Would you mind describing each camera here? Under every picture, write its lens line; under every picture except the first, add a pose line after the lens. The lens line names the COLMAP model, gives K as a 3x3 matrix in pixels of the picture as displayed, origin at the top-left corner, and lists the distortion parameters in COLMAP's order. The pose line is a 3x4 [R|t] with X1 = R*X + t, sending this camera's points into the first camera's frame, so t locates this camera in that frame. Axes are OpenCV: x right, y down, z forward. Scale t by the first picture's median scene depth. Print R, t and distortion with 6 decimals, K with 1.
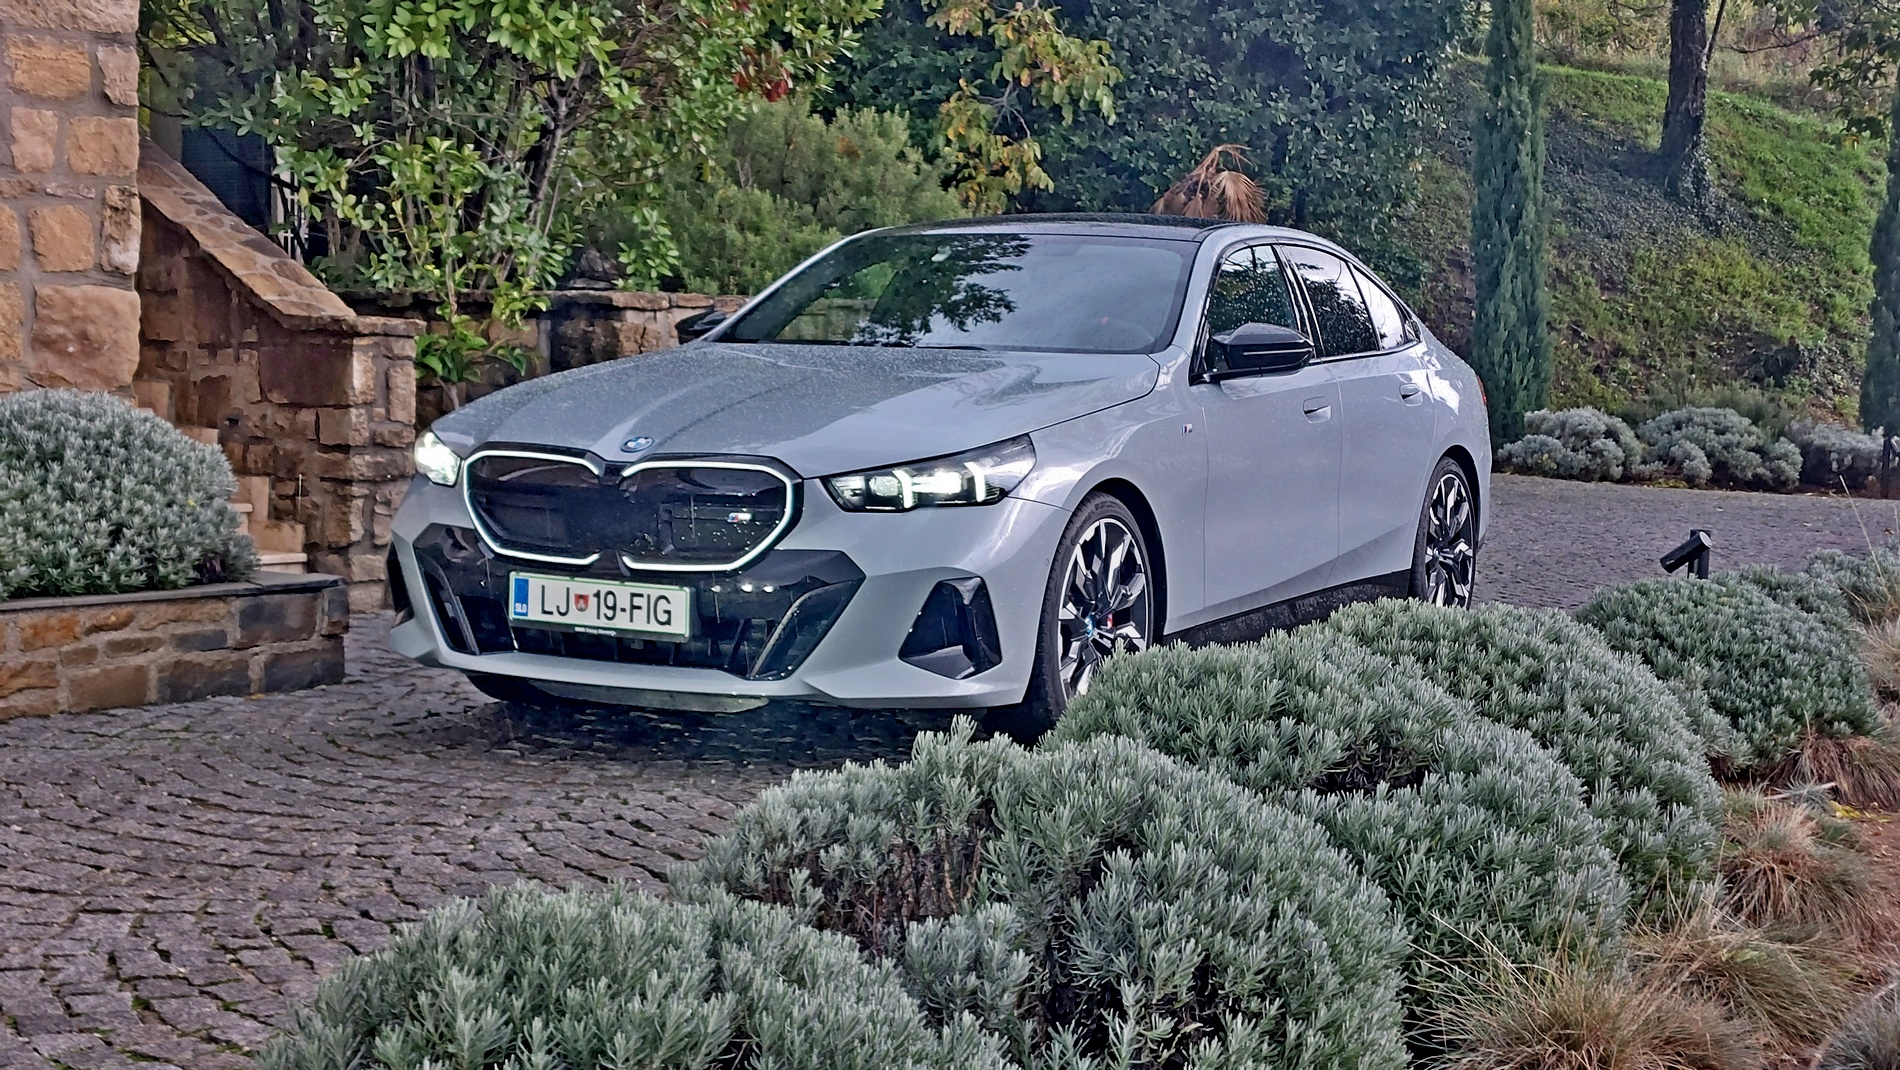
lens RADIAL K [[2749.3, 0, 958.6], [0, 2749.3, 535.9], [0, 0, 1]] dist [0.156929, 0.000000]
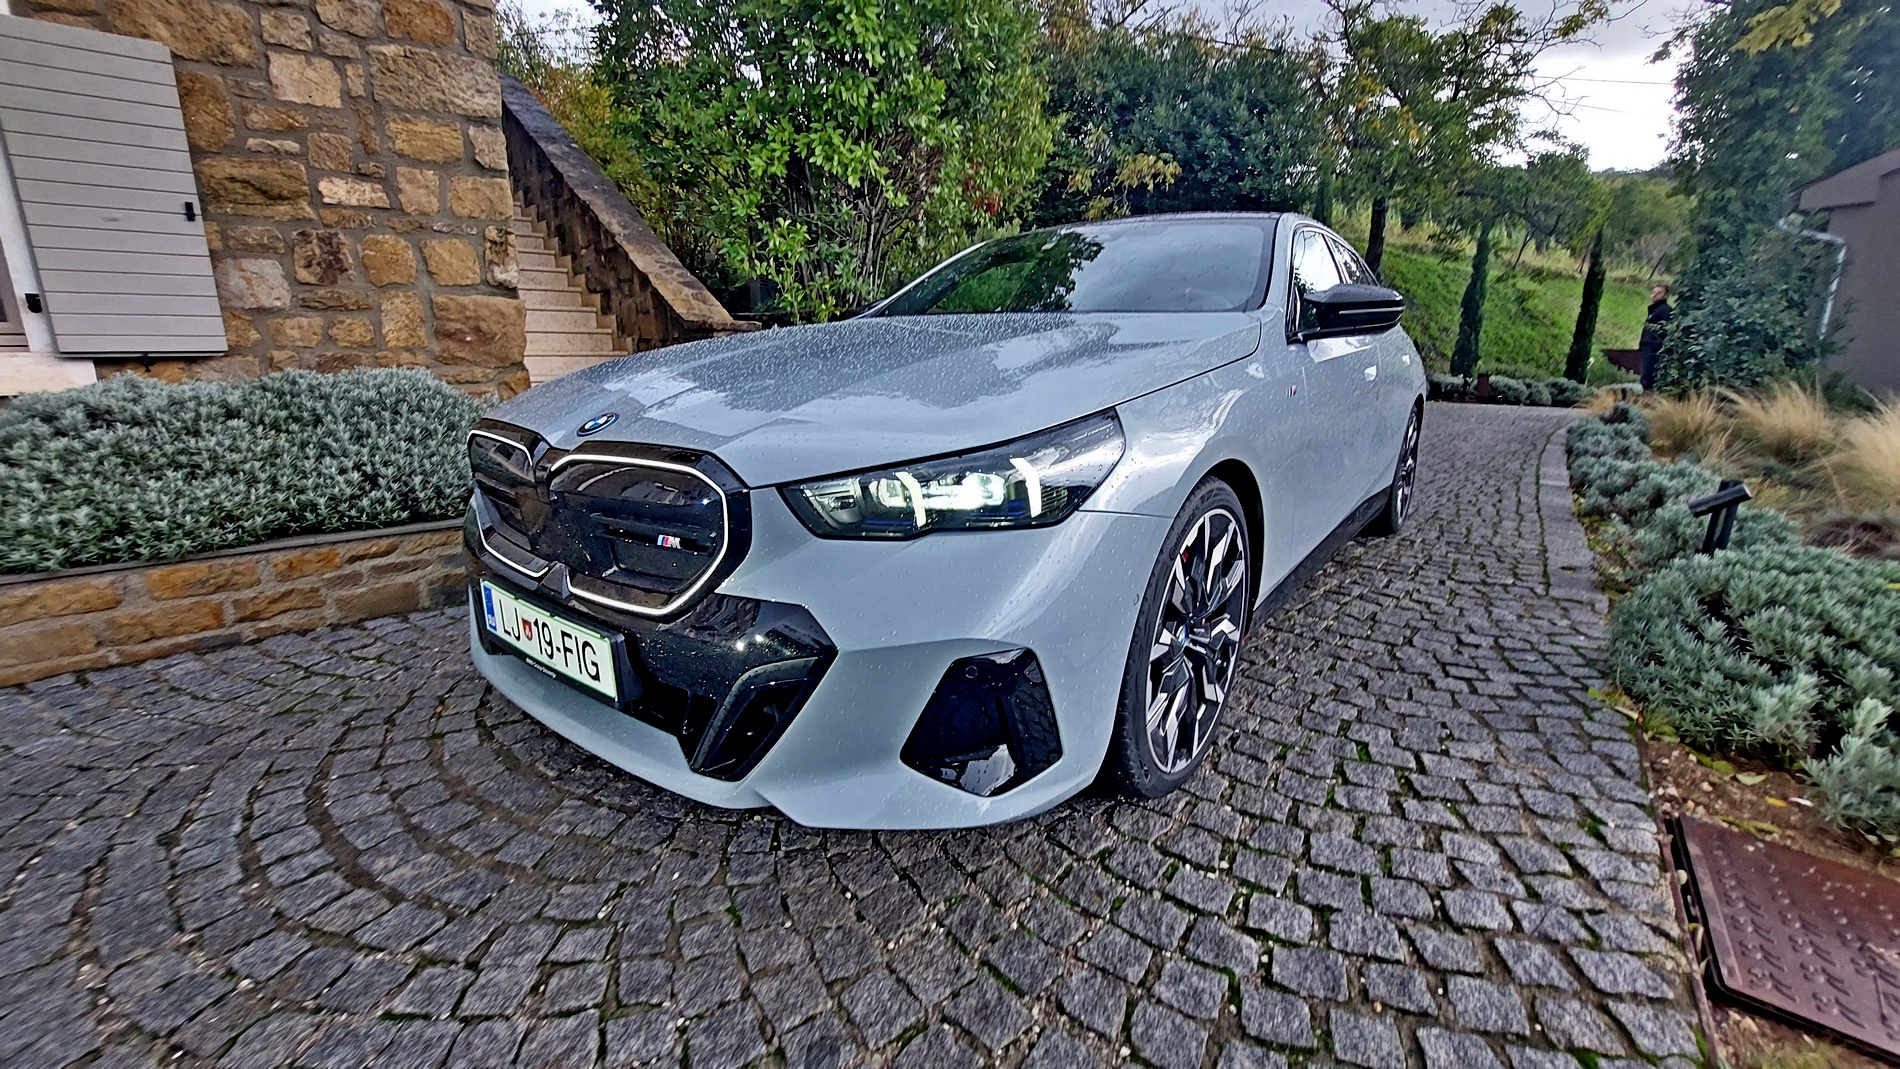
lens RADIAL K [[786.8, 0, 940.4], [0, 786.8, 532.3], [0, 0, 1]] dist [-0.010210, 0.000195]
pose [[0.981428, 0.027234, -0.189888, 0.021021], [0.002920, 0.987636, 0.156738, -0.037791], [0.191809, -0.154382, 0.969214, 0.801813]]
